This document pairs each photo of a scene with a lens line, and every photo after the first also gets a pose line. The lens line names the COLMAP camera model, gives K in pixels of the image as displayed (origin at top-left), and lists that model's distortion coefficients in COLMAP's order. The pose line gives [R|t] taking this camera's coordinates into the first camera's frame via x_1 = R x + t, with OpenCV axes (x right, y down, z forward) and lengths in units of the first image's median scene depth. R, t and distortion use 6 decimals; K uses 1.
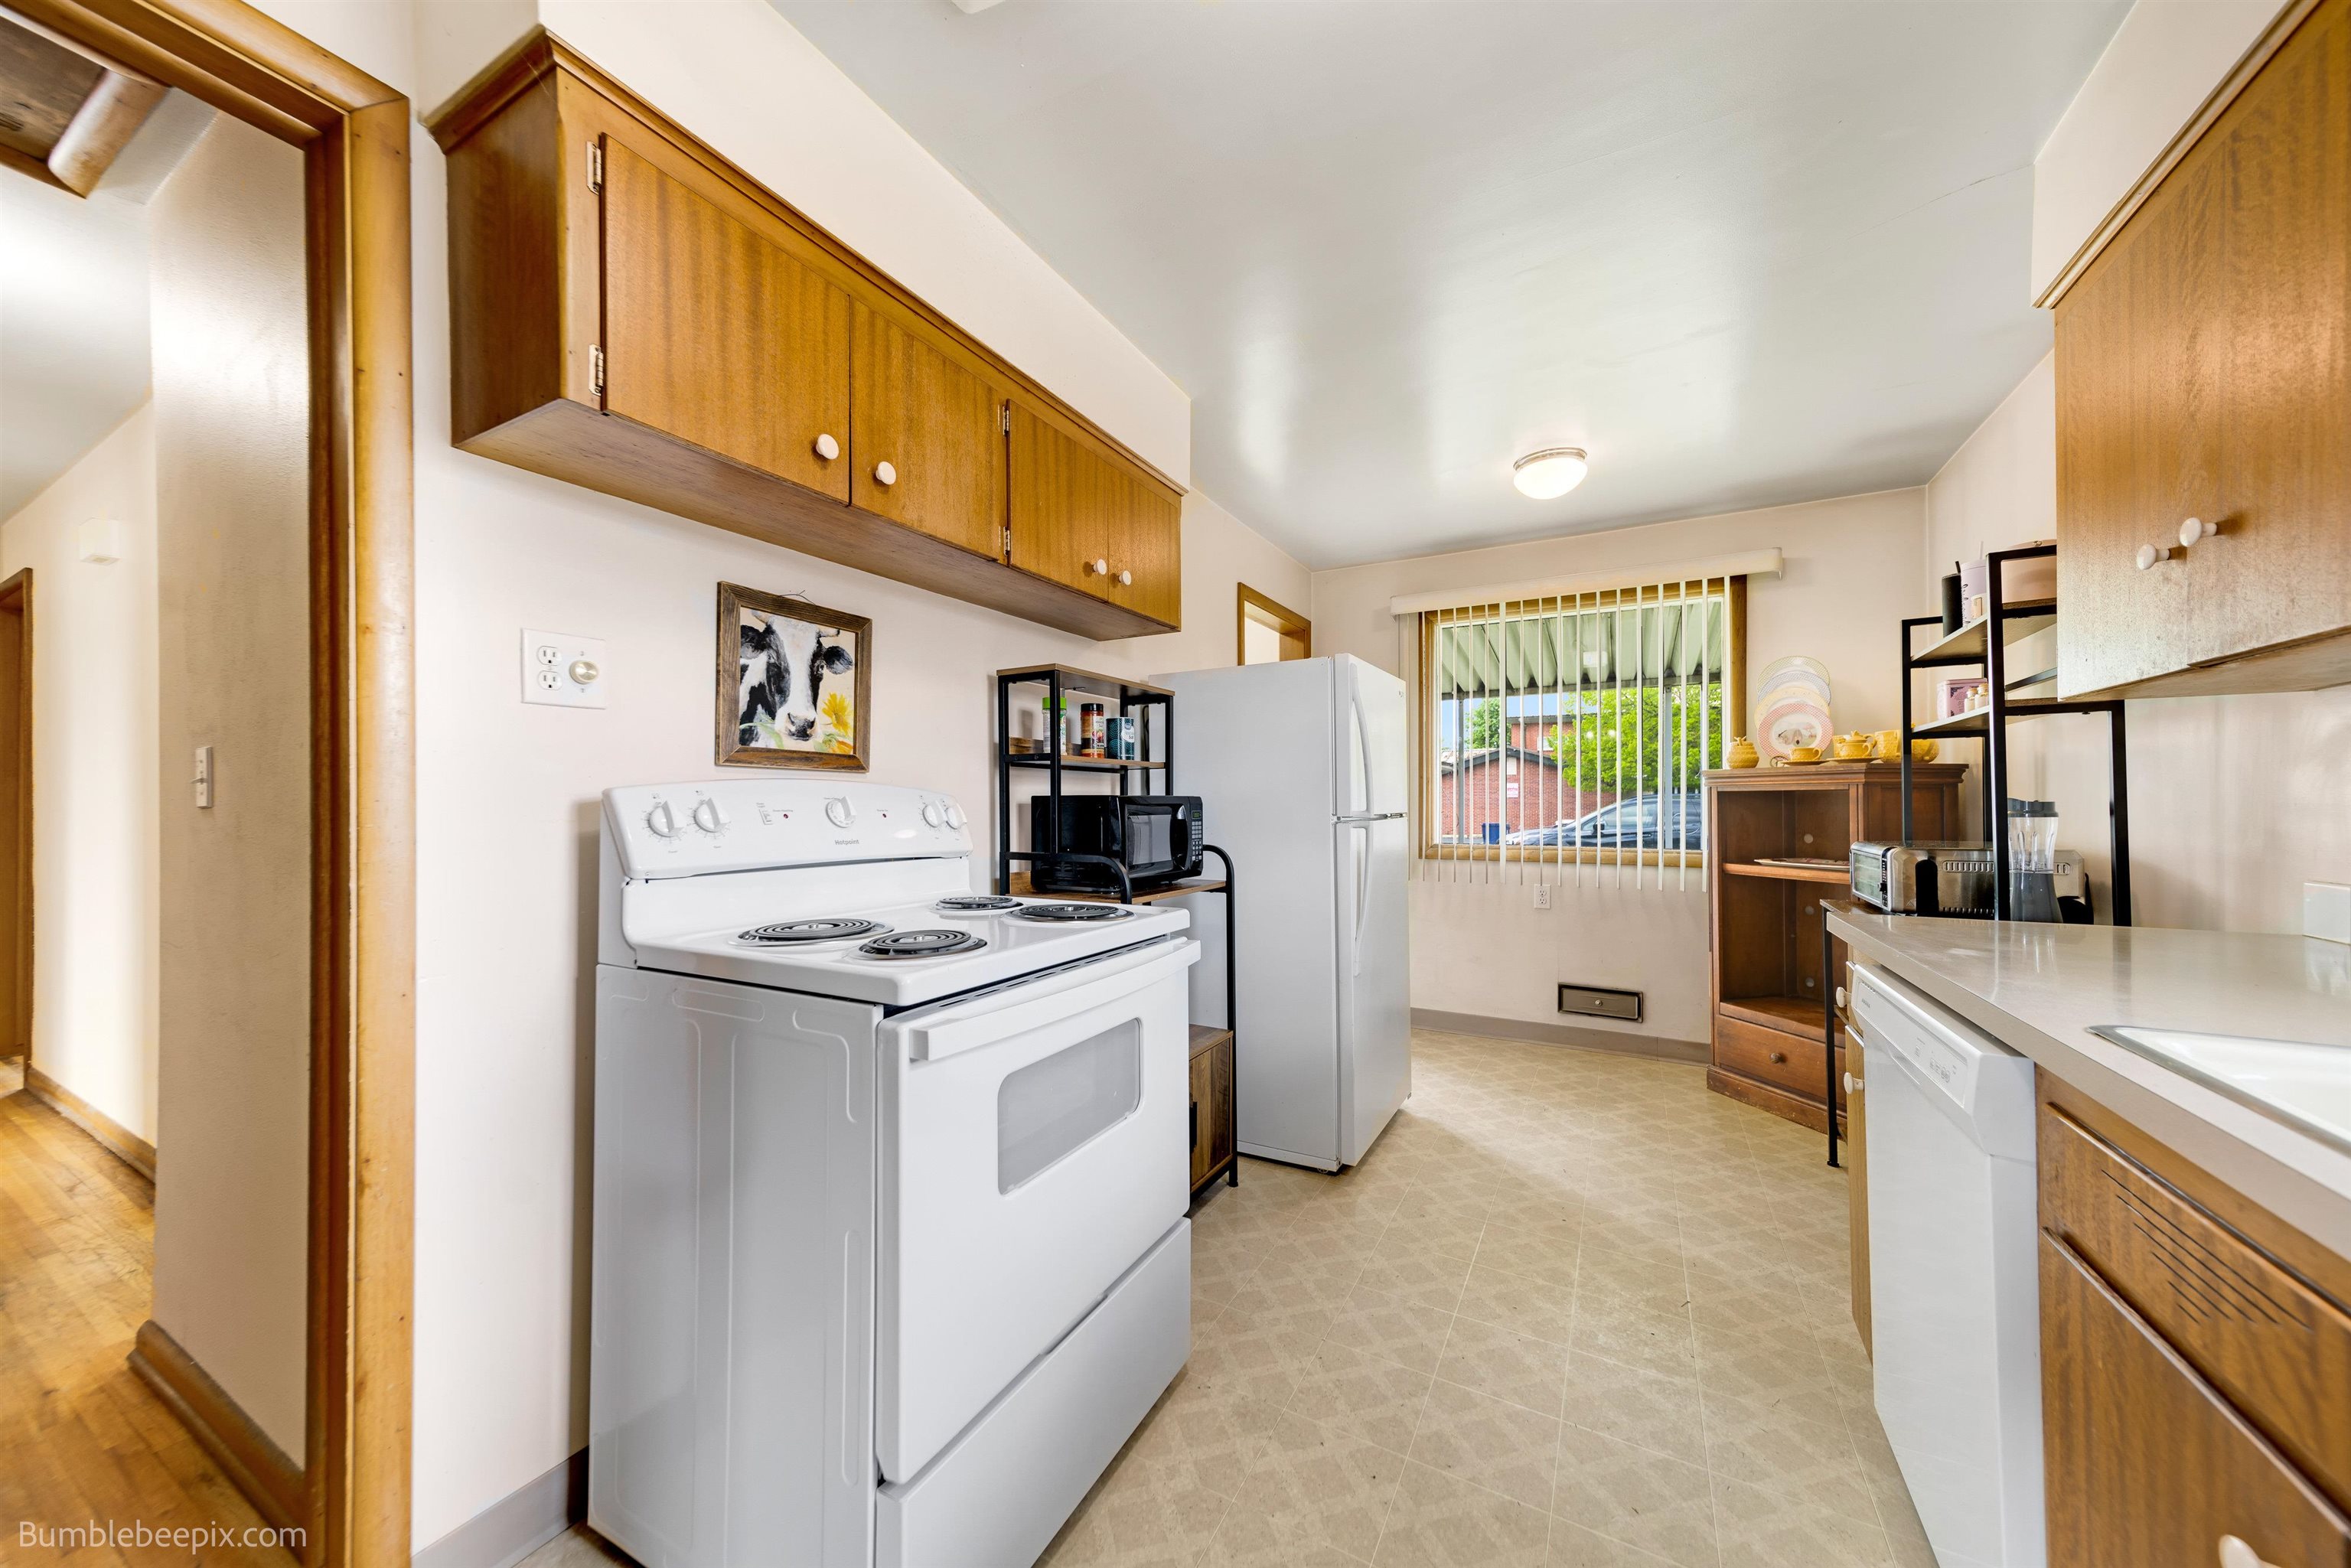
lens RADIAL K [[821.9, 0, 1174.6], [0, 821.9, 799.2], [0, 0, 1]] dist [0.005461, 0.000328]
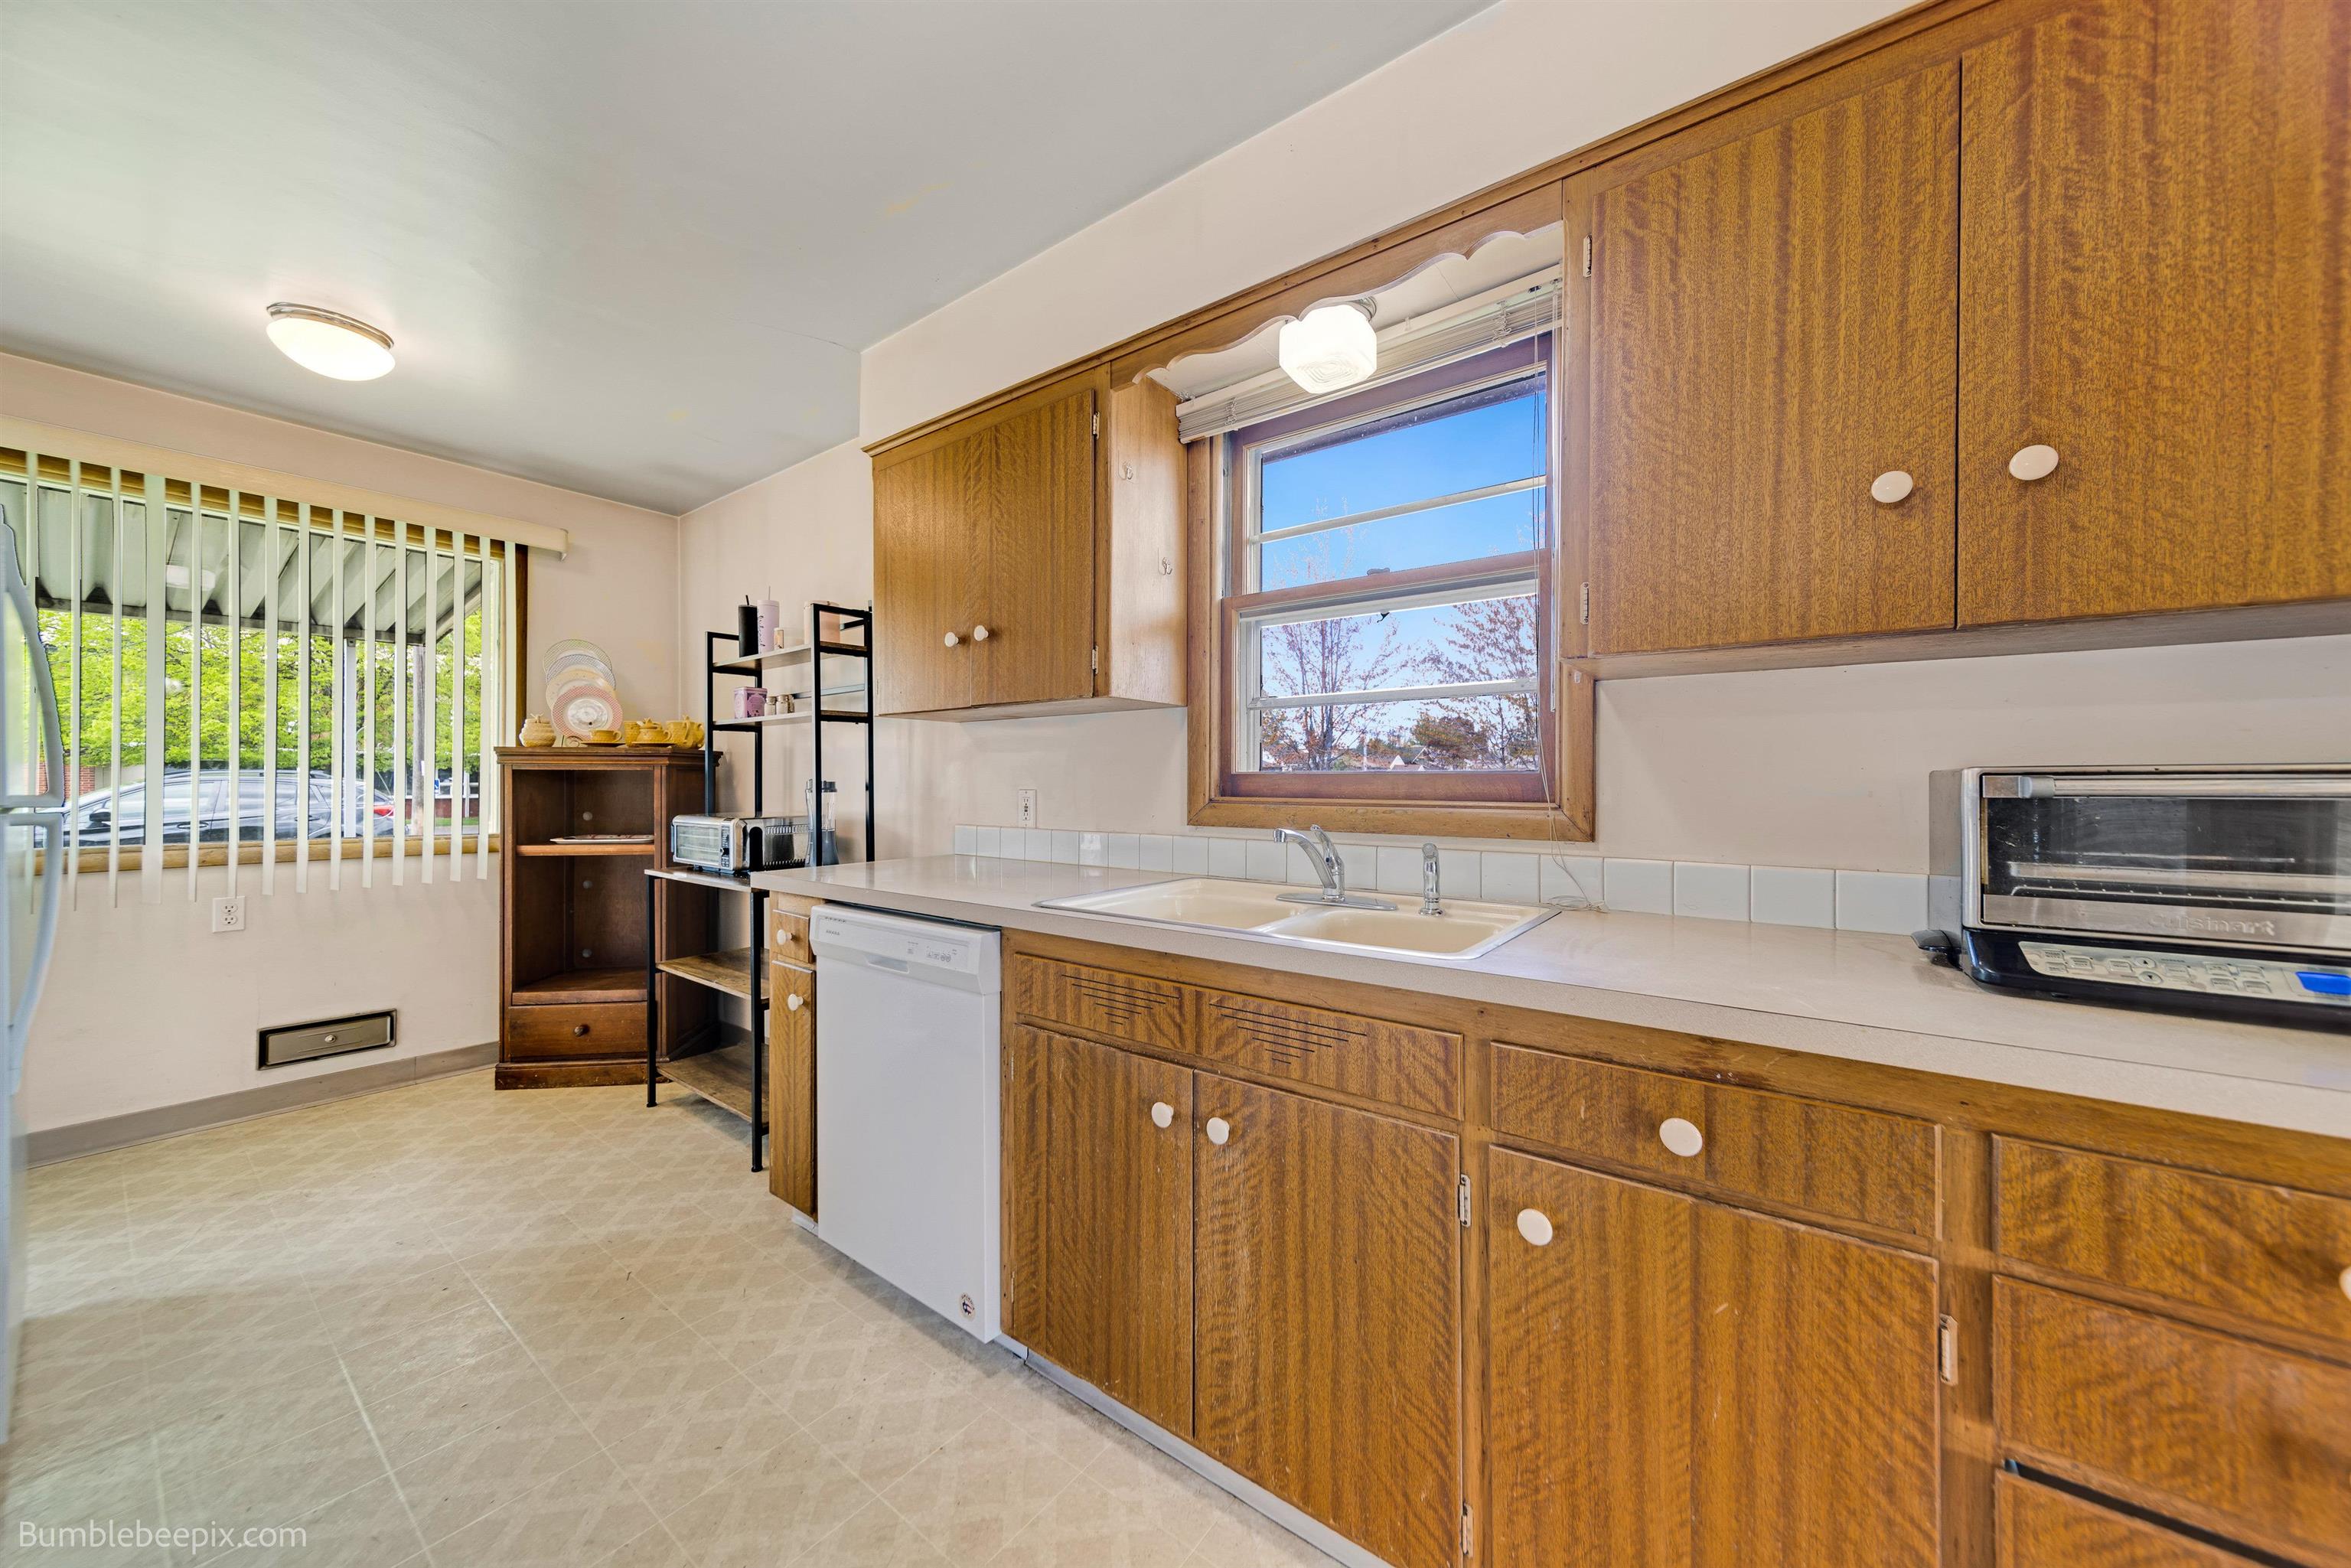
lens RADIAL K [[821.9, 0, 1182.2], [0, 821.9, 783.7], [0, 0, 1]] dist [0.005461, 0.000328]
pose [[0.127492, 0.001878, 0.991838, -0.229891], [-0.008066, 0.999967, -0.000856, 0.001634], [-0.991807, -0.007891, 0.127503, 0.153491]]
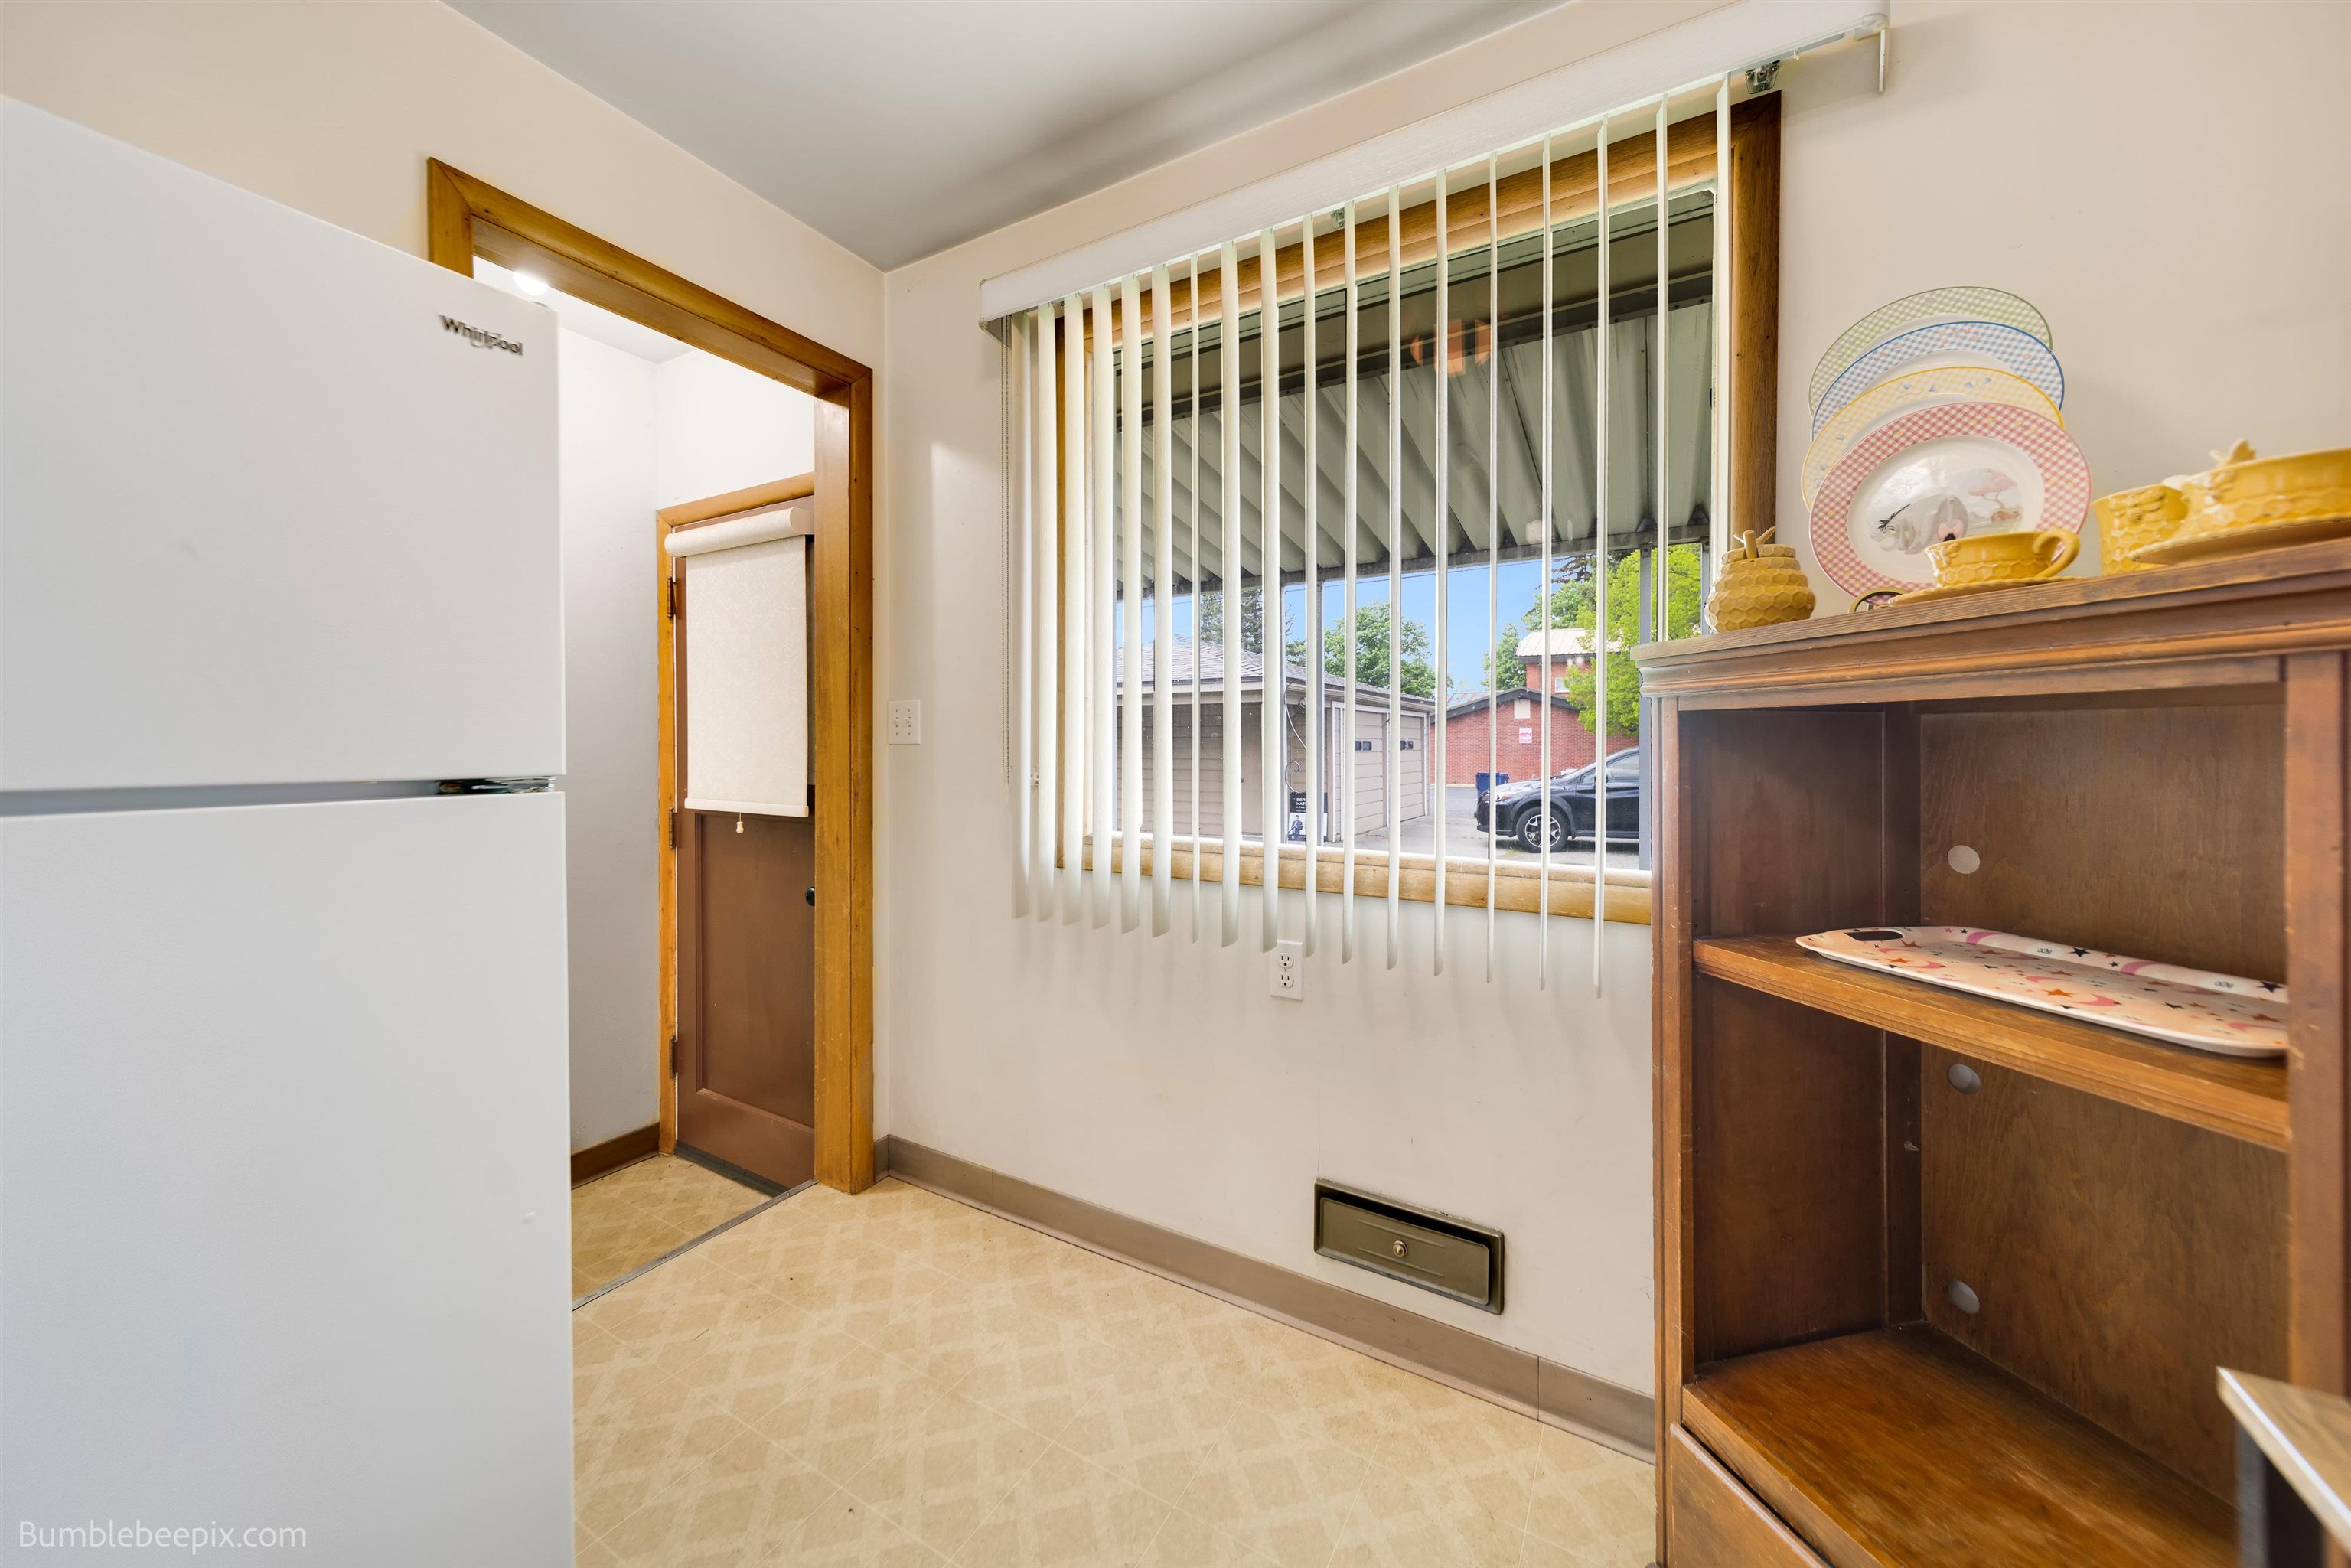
lens RADIAL K [[821.9, 0, 1184.7], [0, 821.9, 746.0], [0, 0, 1]] dist [0.005461, 0.000328]
pose [[0.999717, 0.004391, -0.023376, 0.615254], [-0.004323, 0.999986, 0.002939, 0.004213], [0.023389, -0.002837, 0.999722, 0.876854]]
